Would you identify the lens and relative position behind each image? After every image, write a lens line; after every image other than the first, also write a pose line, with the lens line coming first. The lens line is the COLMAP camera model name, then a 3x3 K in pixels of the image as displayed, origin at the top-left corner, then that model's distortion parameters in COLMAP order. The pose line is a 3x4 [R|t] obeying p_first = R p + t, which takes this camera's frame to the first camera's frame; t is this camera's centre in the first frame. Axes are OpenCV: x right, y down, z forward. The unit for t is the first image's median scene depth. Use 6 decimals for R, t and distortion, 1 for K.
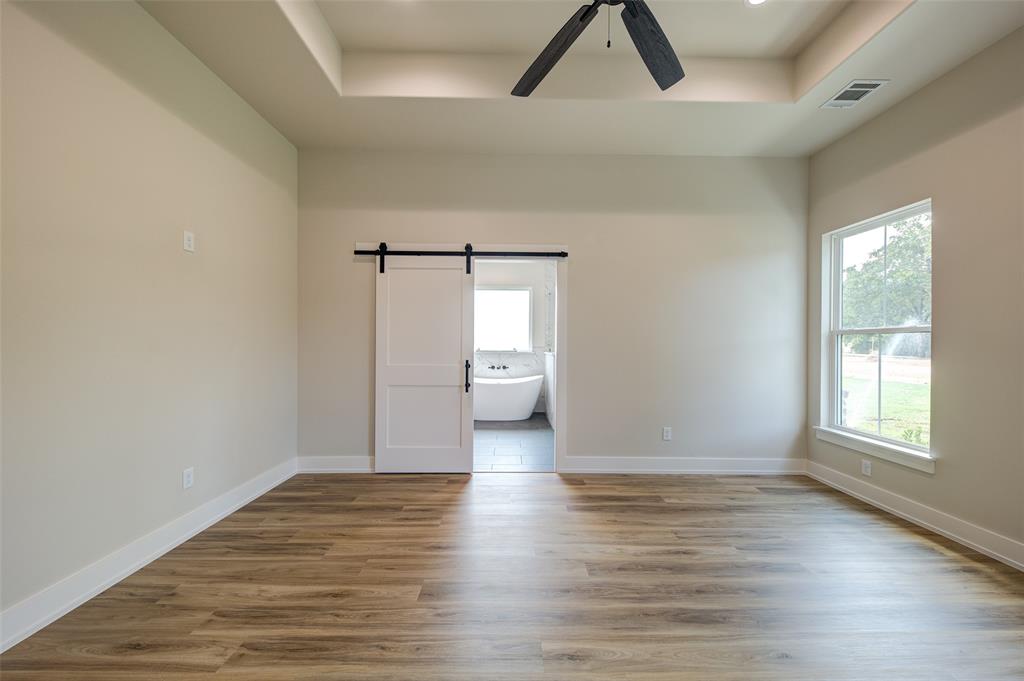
lens RADIAL K [[361.9, 0, 512.2], [0, 361.9, 344.2], [0, 0, 1]] dist [0.000330, -0.000064]
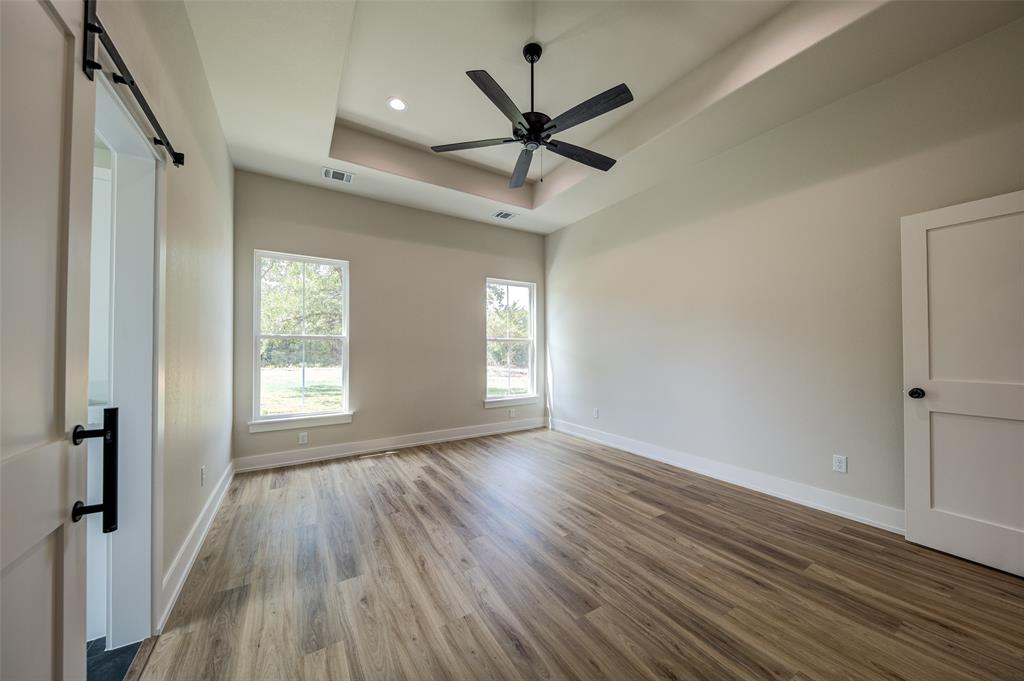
lens RADIAL K [[361.9, 0, 512.2], [0, 361.9, 344.2], [0, 0, 1]] dist [0.000330, -0.000064]
pose [[-0.526971, 0.003194, 0.849877, -0.809159], [-0.002498, 0.999983, -0.005307, -0.009698], [-0.849880, -0.004920, -0.526954, 1.425839]]
